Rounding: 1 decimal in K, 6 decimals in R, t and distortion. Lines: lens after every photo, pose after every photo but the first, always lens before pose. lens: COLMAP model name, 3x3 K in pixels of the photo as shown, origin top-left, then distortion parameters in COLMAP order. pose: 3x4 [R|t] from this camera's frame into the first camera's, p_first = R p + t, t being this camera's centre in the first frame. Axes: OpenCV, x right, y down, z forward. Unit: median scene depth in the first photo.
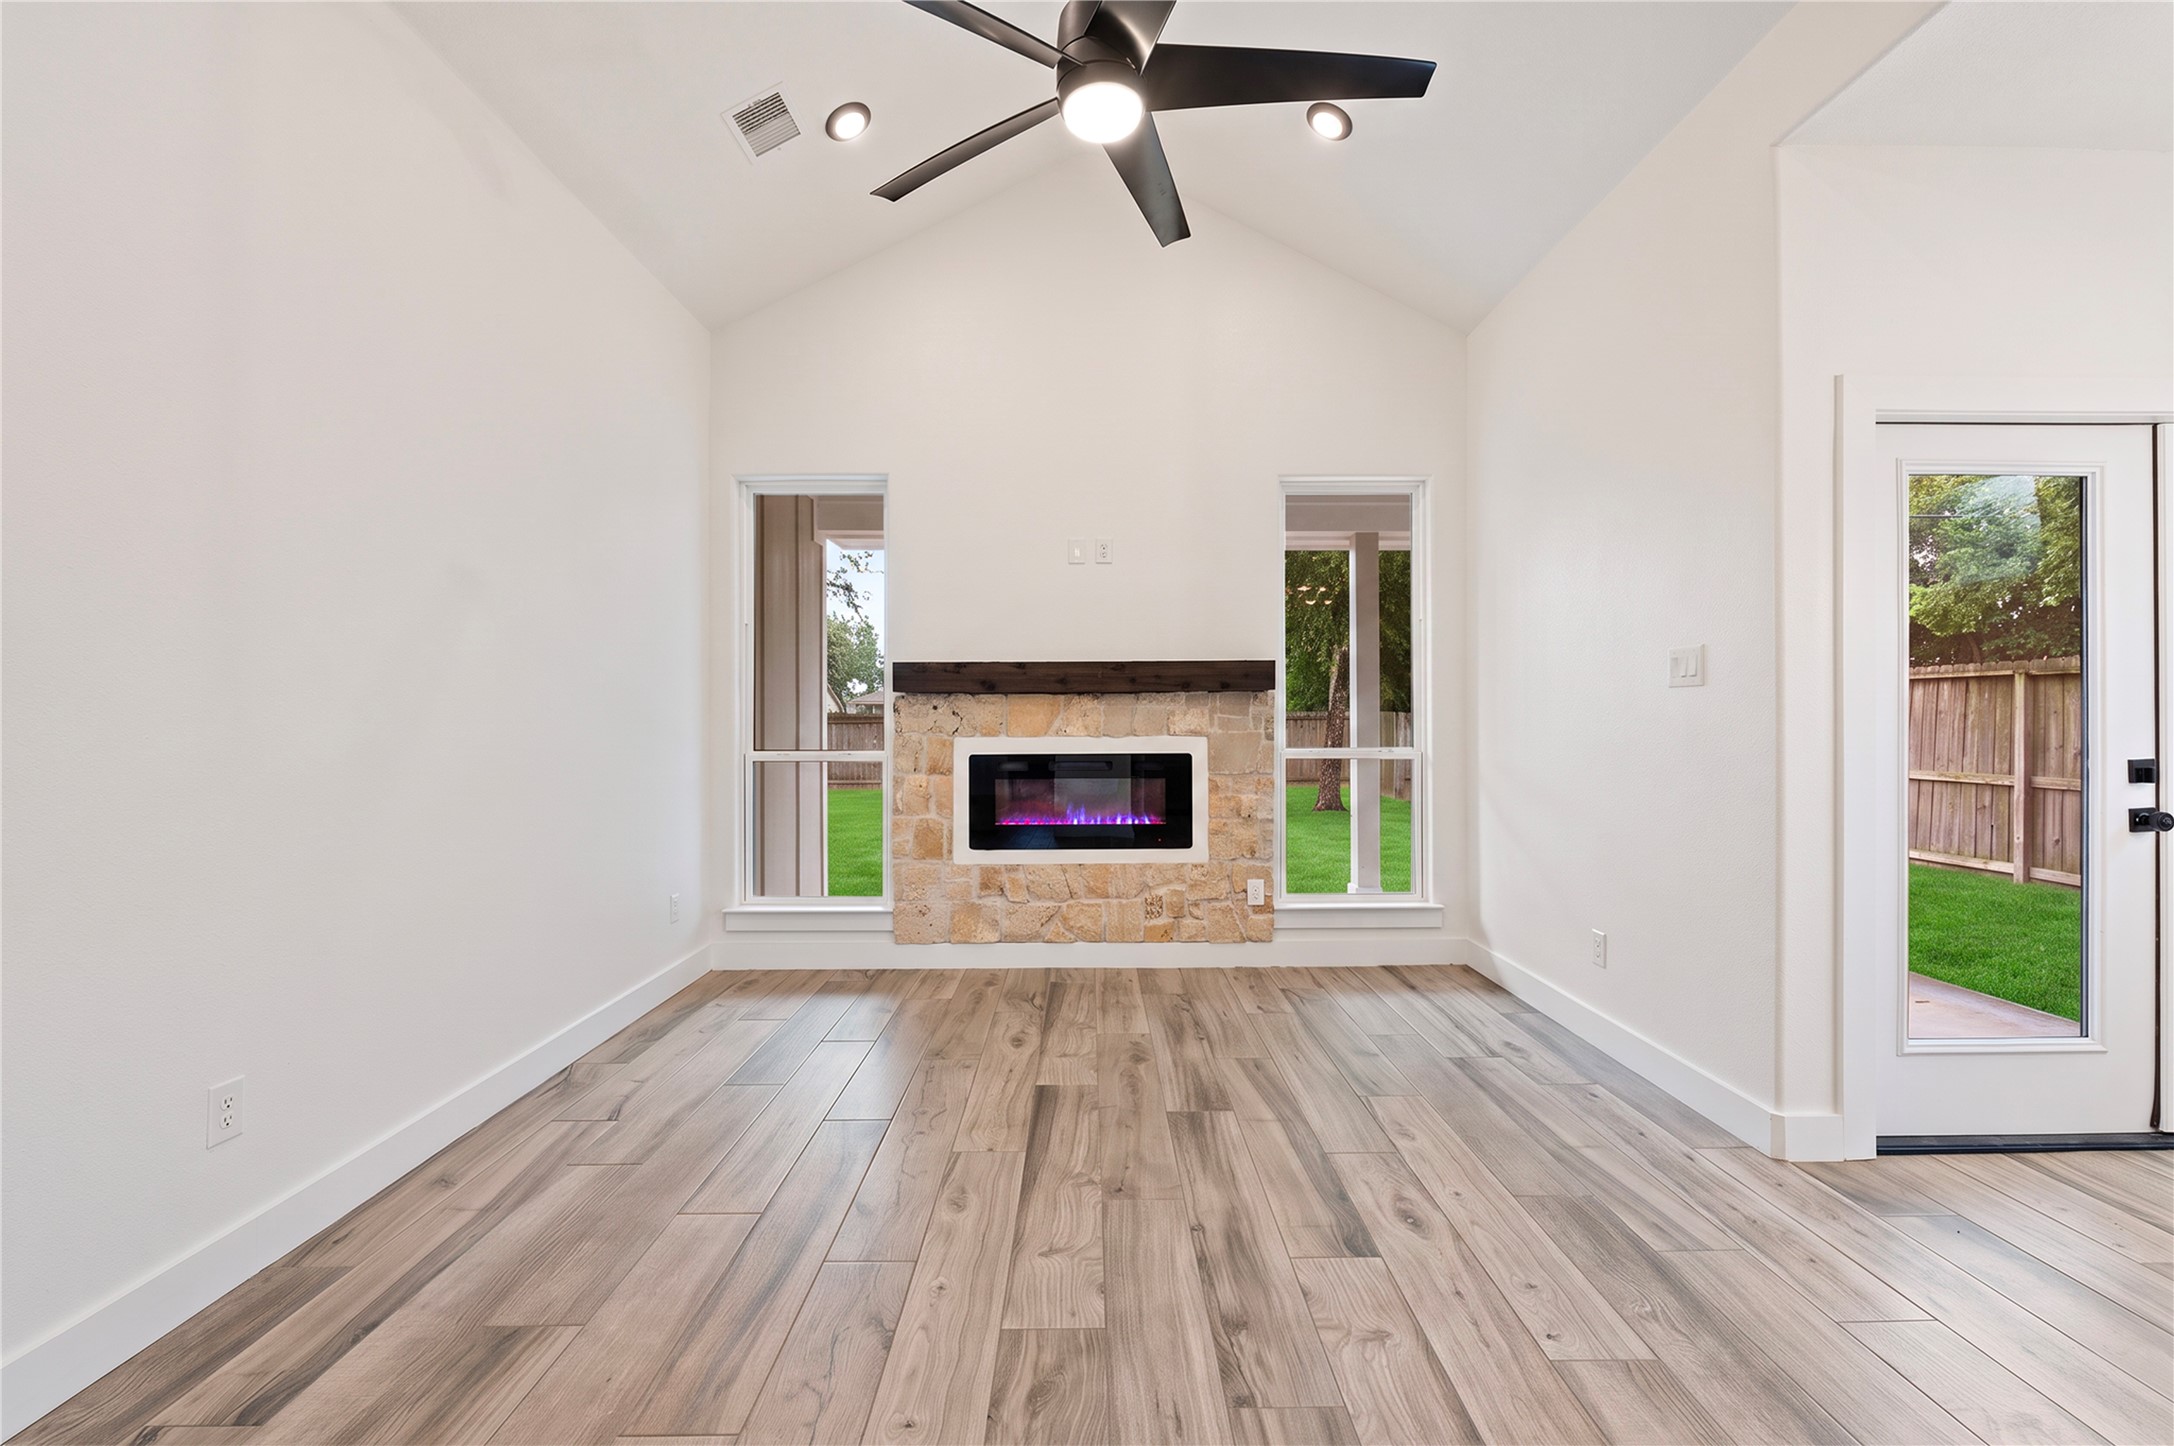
lens RADIAL K [[929.3, 0, 1089.5], [0, 929.3, 714.8], [0, 0, 1]] dist [0.001766, -0.000855]
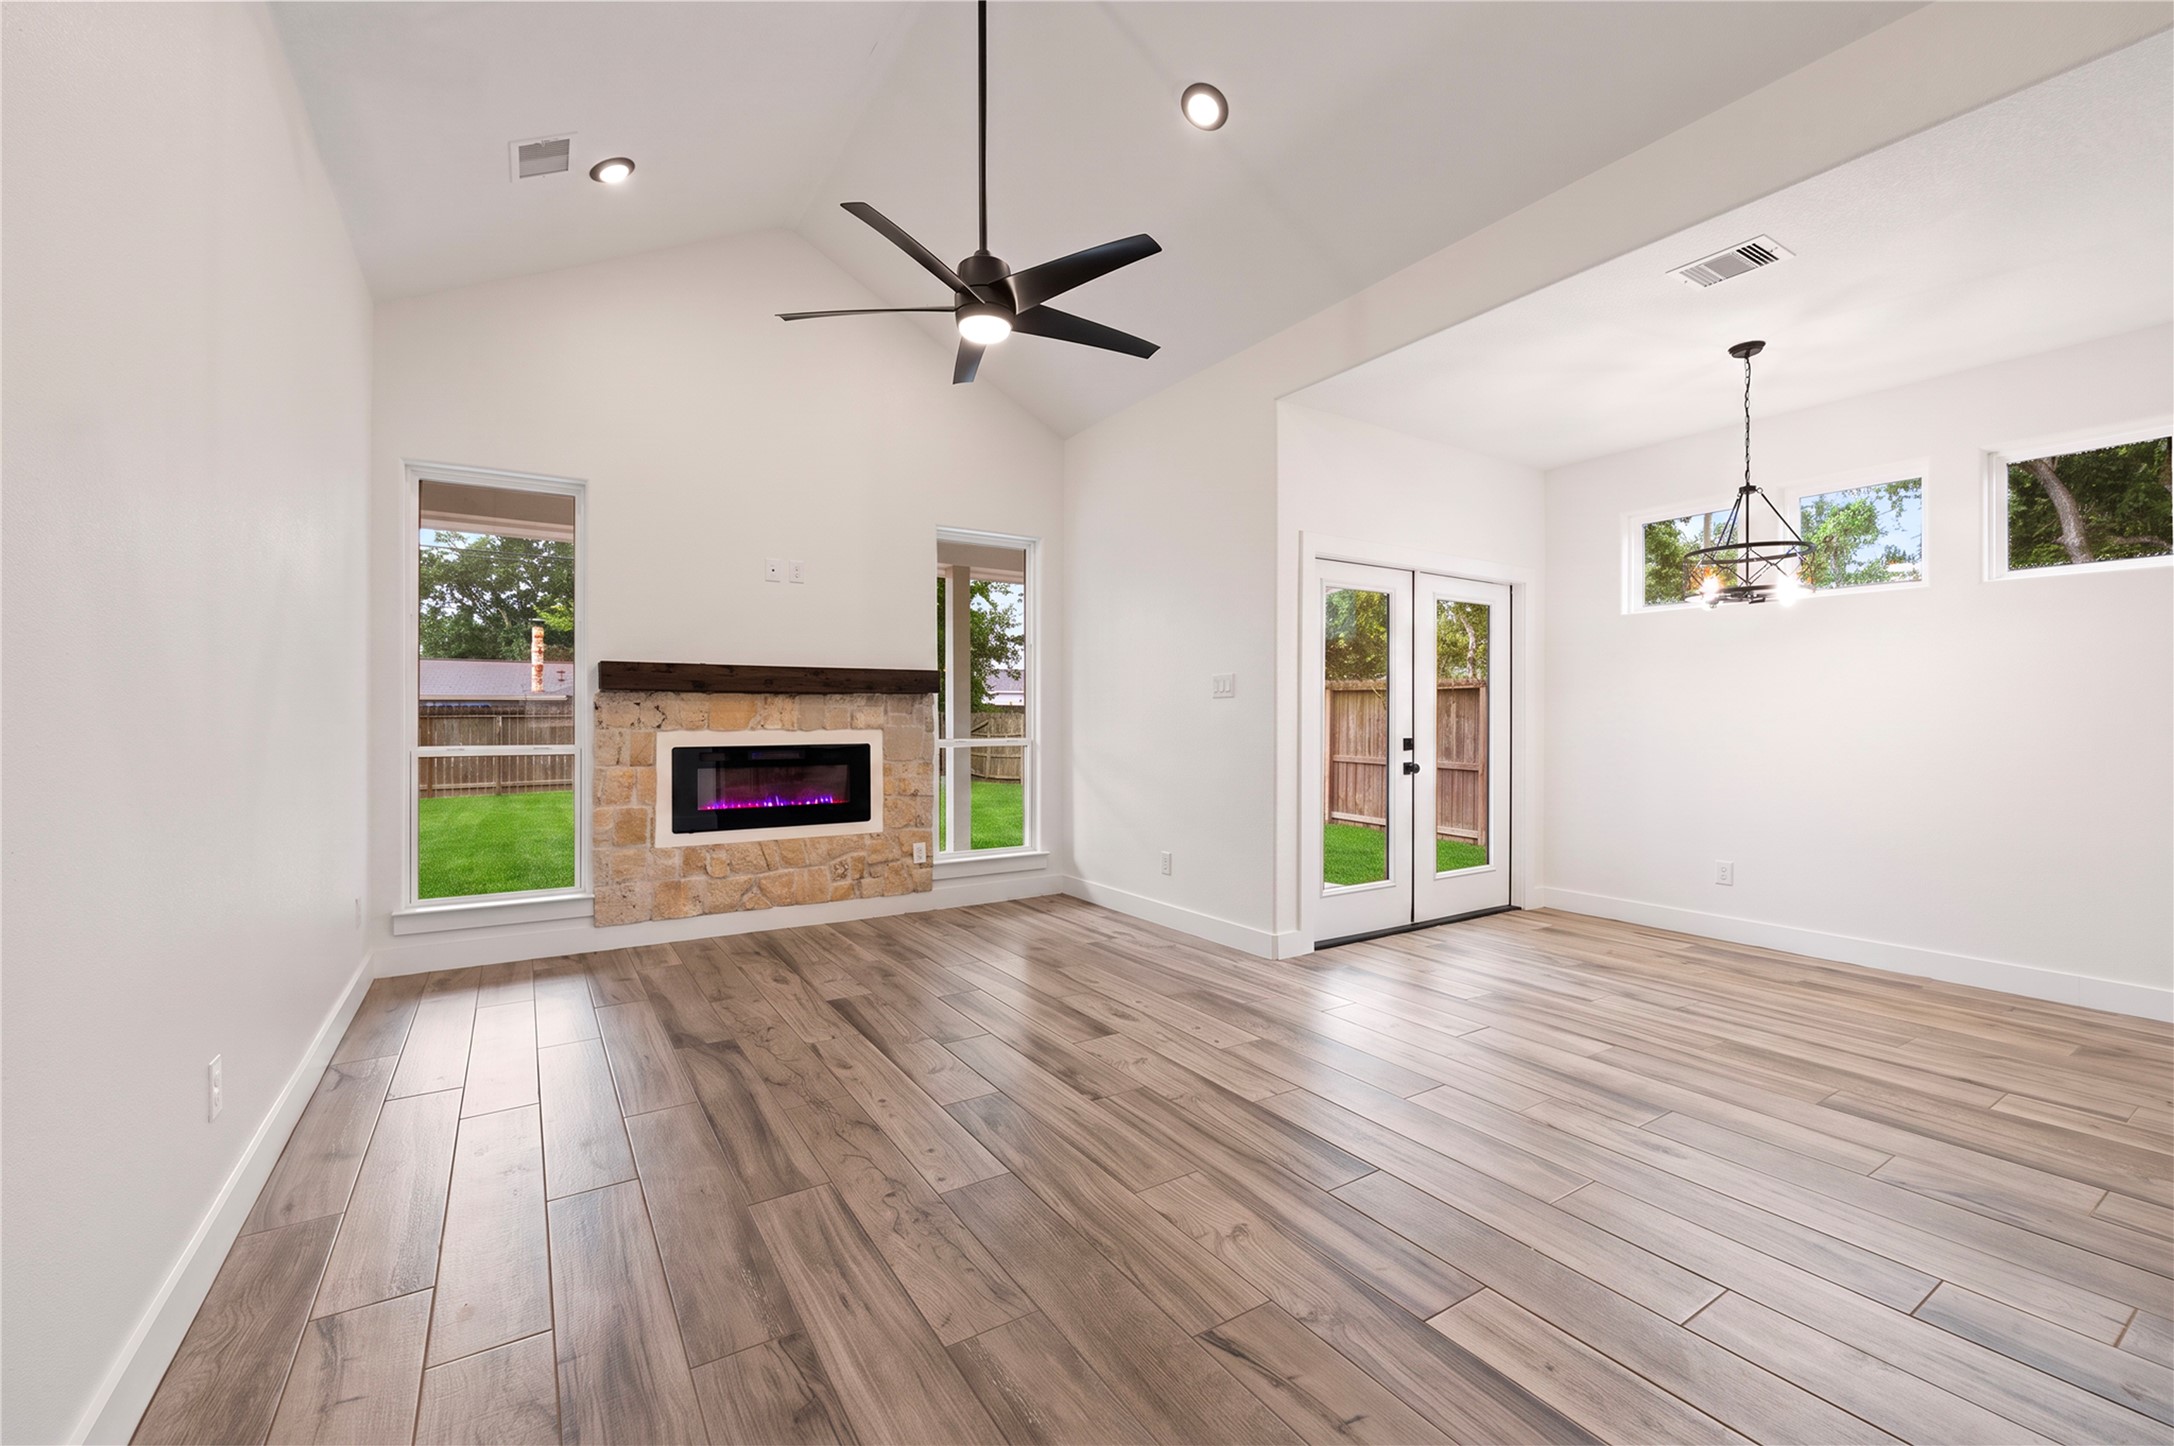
lens RADIAL K [[929.3, 0, 1092.4], [0, 929.3, 716.0], [0, 0, 1]] dist [0.001766, -0.000855]
pose [[0.846295, 0.004640, 0.532694, -0.298260], [-0.007381, 0.999968, 0.003015, -0.000690], [-0.532663, -0.006484, 0.846303, -0.193273]]
